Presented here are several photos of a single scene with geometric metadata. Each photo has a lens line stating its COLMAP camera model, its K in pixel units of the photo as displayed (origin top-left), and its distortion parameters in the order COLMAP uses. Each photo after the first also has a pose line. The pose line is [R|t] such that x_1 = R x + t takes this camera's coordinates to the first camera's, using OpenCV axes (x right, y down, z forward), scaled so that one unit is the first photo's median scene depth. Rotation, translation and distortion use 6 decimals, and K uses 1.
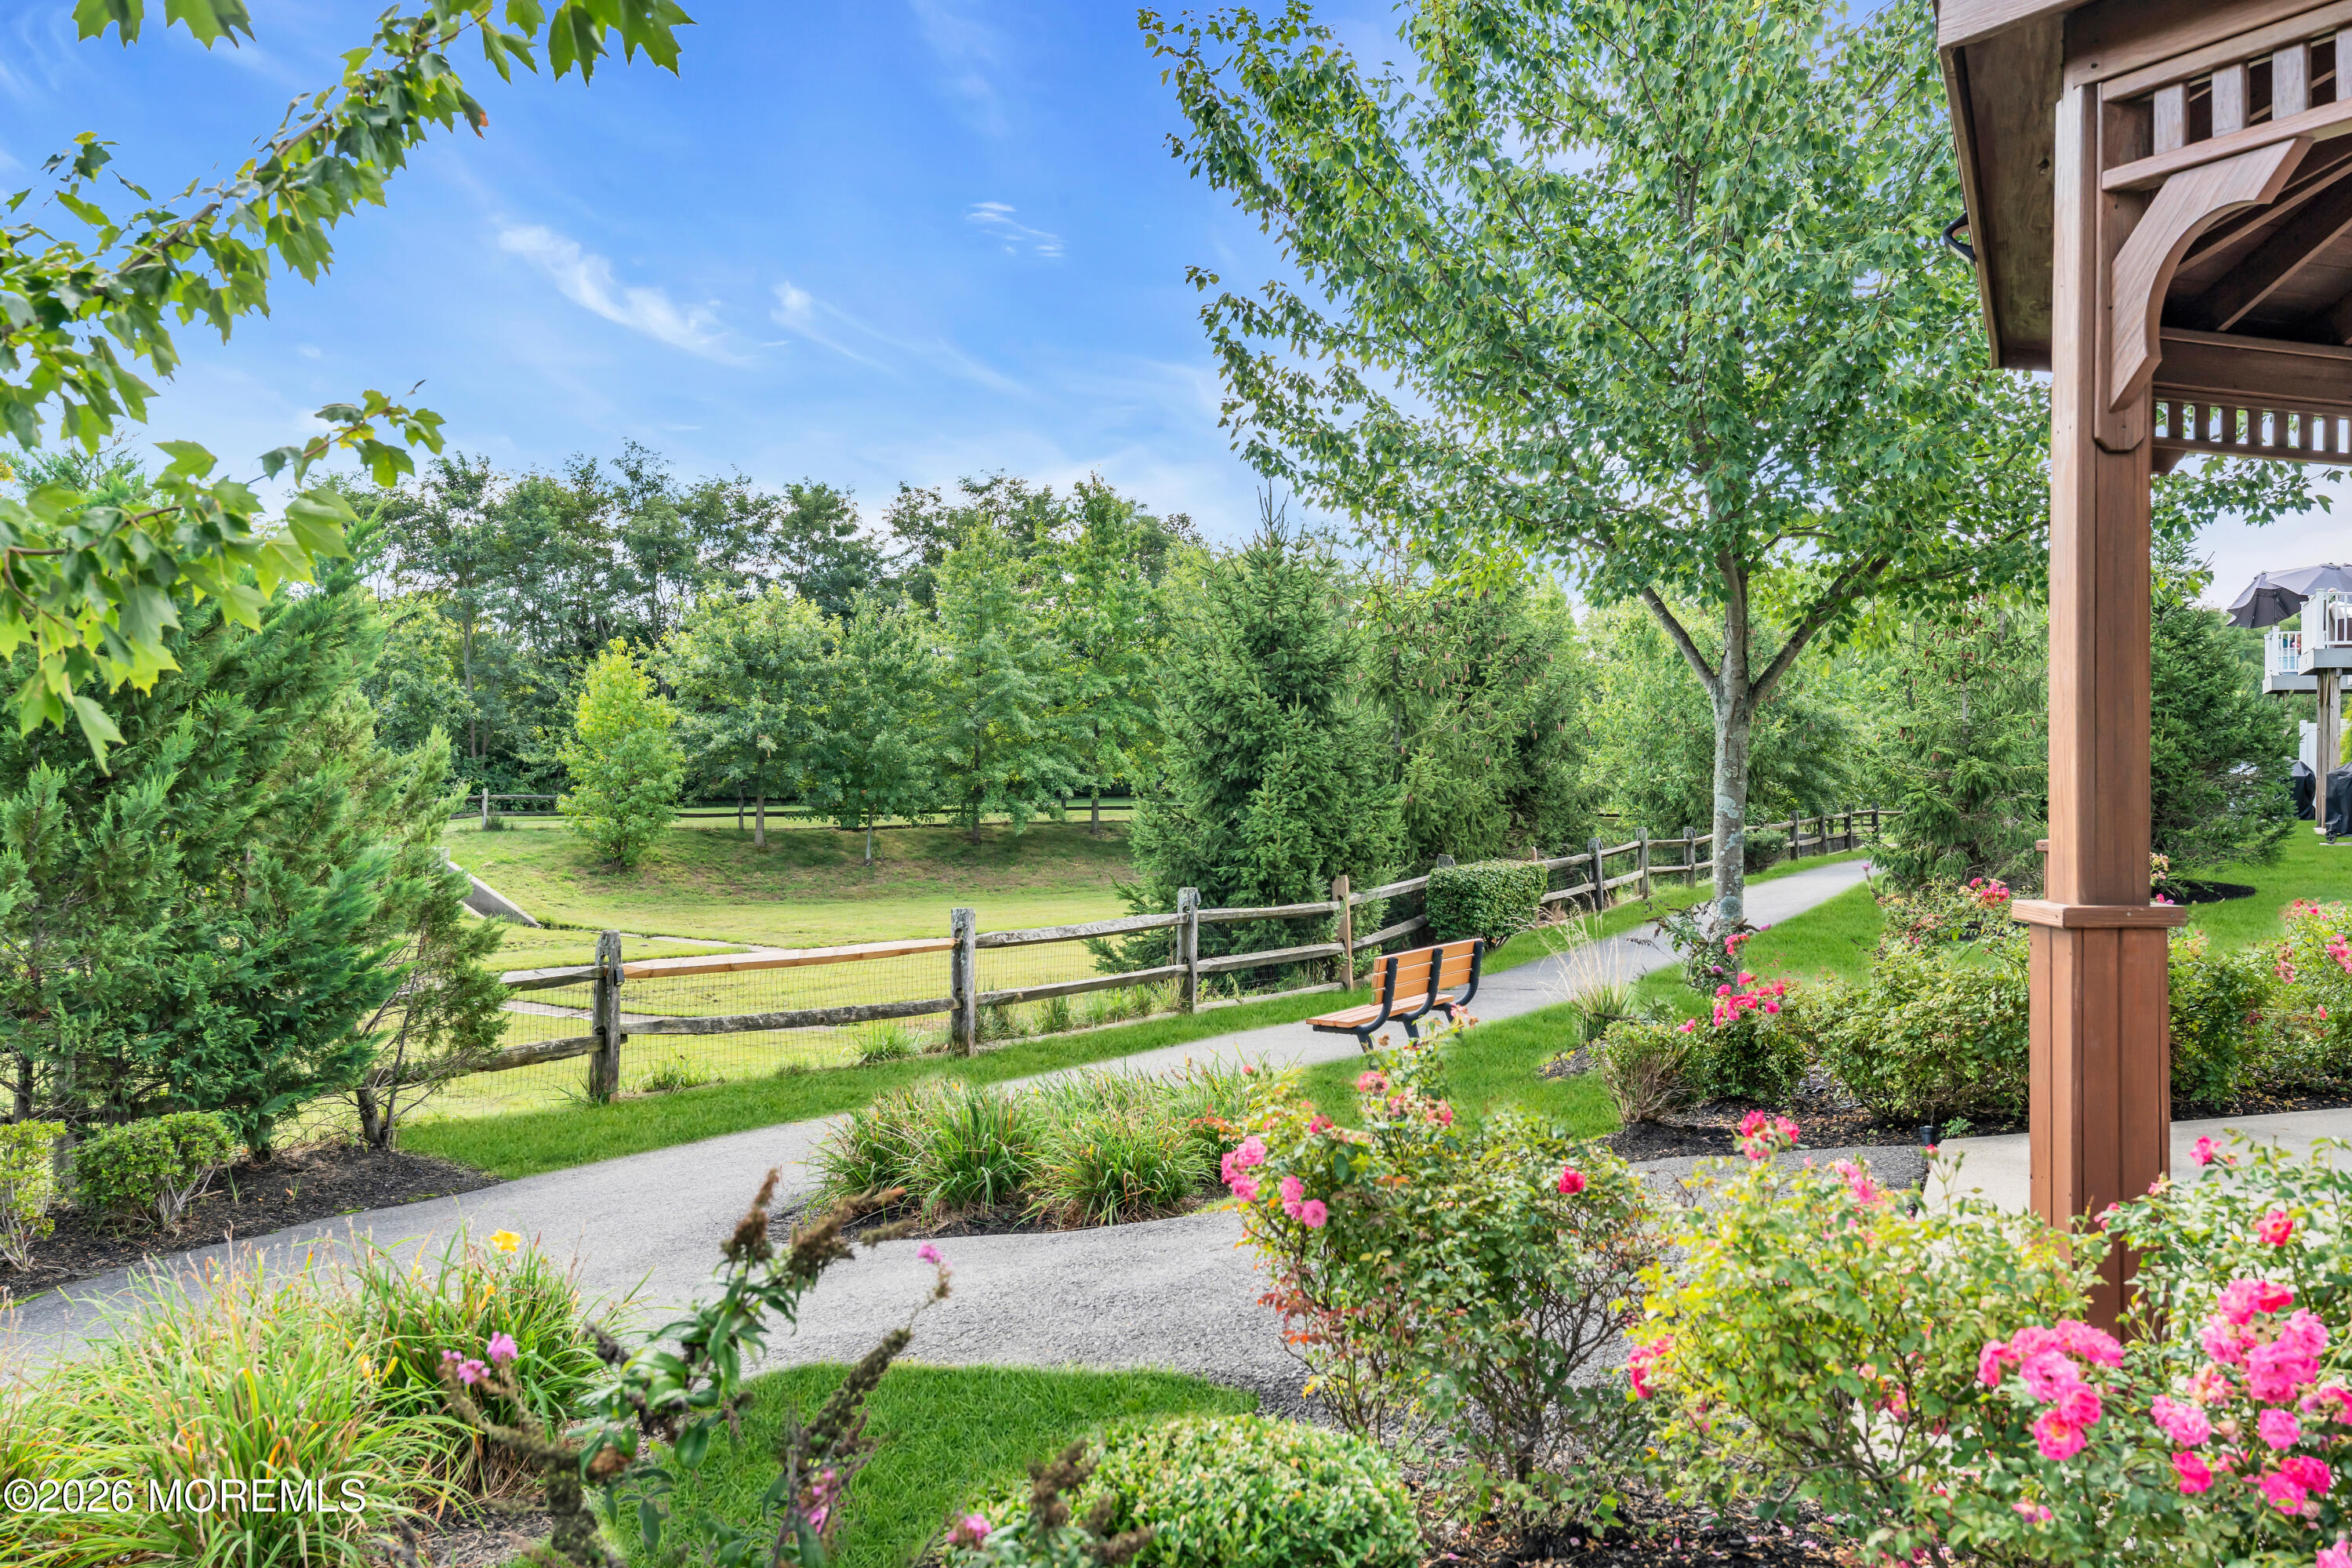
lens RADIAL K [[2222.7, 0, 1176.0], [0, 2222.7, 784.0], [0, 0, 1]] dist [0.013714, 0.008065]
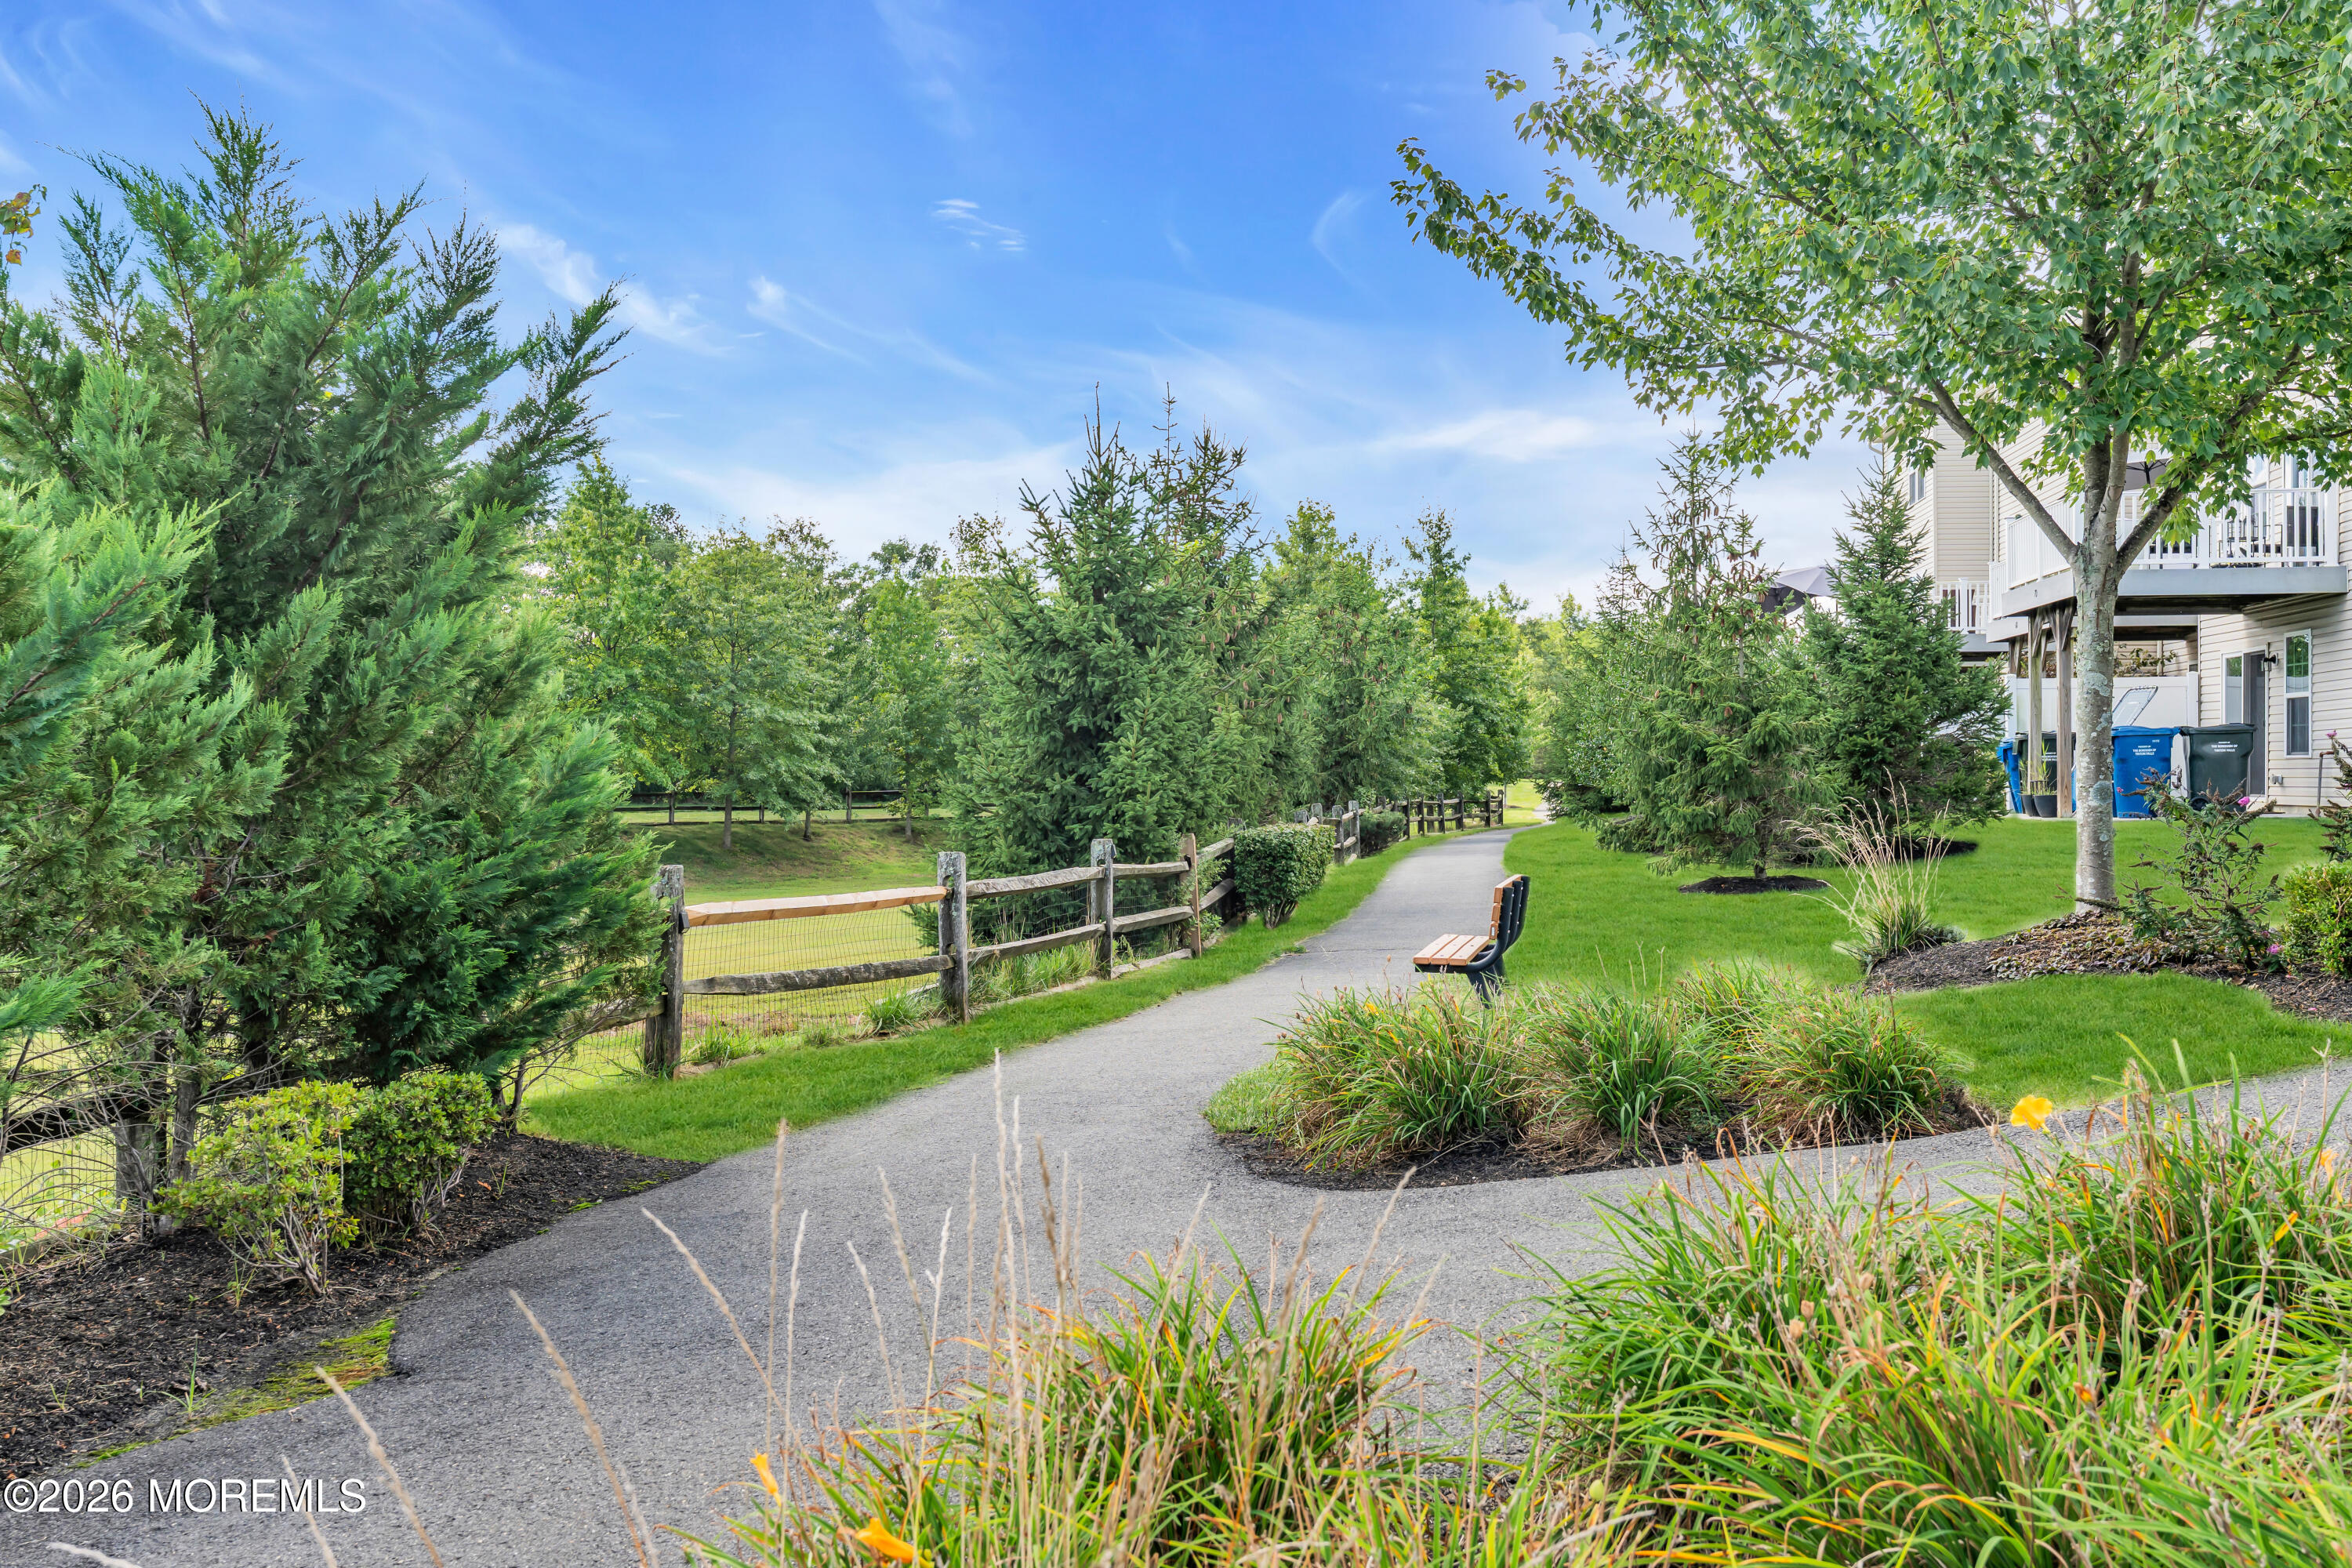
lens RADIAL K [[2222.7, 0, 1176.0], [0, 2222.7, 784.0], [0, 0, 1]] dist [0.013714, 0.008065]
pose [[0.960950, -0.006930, 0.276636, -0.217016], [0.009489, 0.999924, -0.007912, 0.031887], [-0.276560, 0.010228, 0.960942, 0.121801]]
